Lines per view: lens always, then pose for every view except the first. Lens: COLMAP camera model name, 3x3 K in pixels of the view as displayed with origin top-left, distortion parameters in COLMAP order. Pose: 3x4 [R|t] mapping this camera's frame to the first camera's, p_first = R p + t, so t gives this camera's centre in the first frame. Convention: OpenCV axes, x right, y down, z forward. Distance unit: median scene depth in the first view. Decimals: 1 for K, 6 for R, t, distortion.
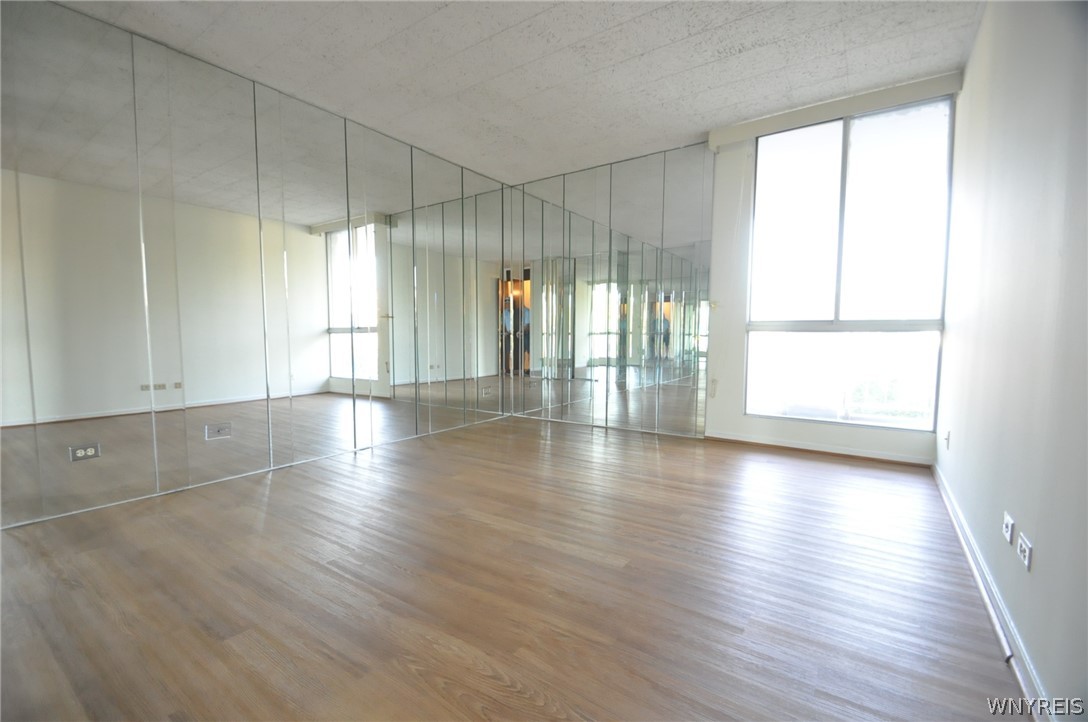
lens RADIAL K [[473.6, 0, 525.5], [0, 473.6, 374.6], [0, 0, 1]] dist [-0.004186, -0.001455]
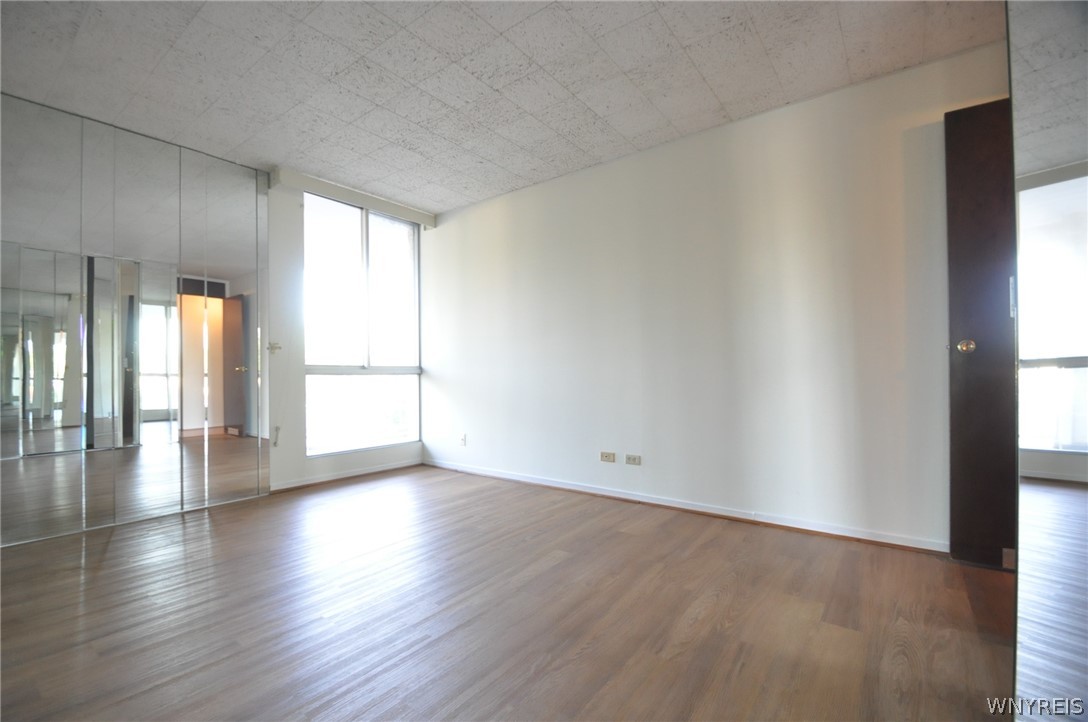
lens RADIAL K [[473.6, 0, 543.0], [0, 473.6, 368.2], [0, 0, 1]] dist [-0.004186, -0.001455]
pose [[0.007361, 0.018766, 0.999797, -0.559099], [0.085179, 0.996178, -0.019325, -0.043594], [-0.996338, 0.085304, 0.005735, 0.508579]]
